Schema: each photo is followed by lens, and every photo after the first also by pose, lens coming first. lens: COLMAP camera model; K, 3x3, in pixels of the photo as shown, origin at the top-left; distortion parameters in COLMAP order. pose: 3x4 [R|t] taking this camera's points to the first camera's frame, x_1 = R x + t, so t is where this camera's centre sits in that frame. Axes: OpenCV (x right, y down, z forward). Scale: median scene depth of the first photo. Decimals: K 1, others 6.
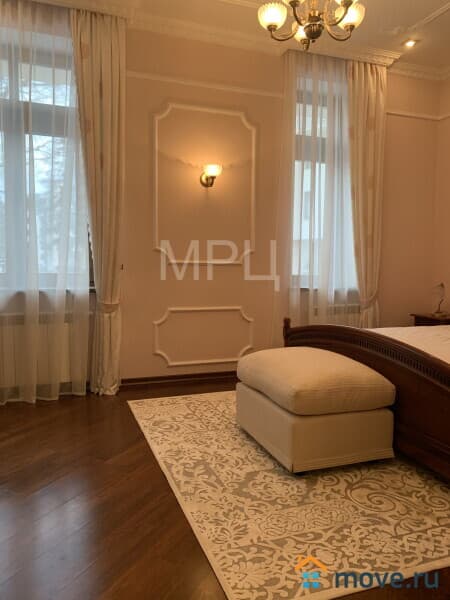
lens RADIAL K [[456.9, 0, 227.1], [0, 456.9, 296.1], [0, 0, 1]] dist [0.036725, -0.029536]
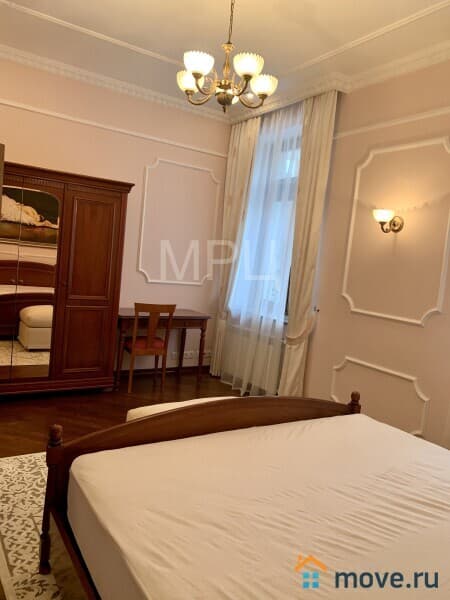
lens RADIAL K [[456.9, 0, 228.0], [0, 456.9, 294.0], [0, 0, 1]] dist [0.036725, -0.029536]
pose [[0.227870, 0.092176, -0.969319, 0.828468], [-0.155099, 0.986234, 0.057323, -0.134578], [0.961259, 0.137278, 0.239030, 0.542023]]
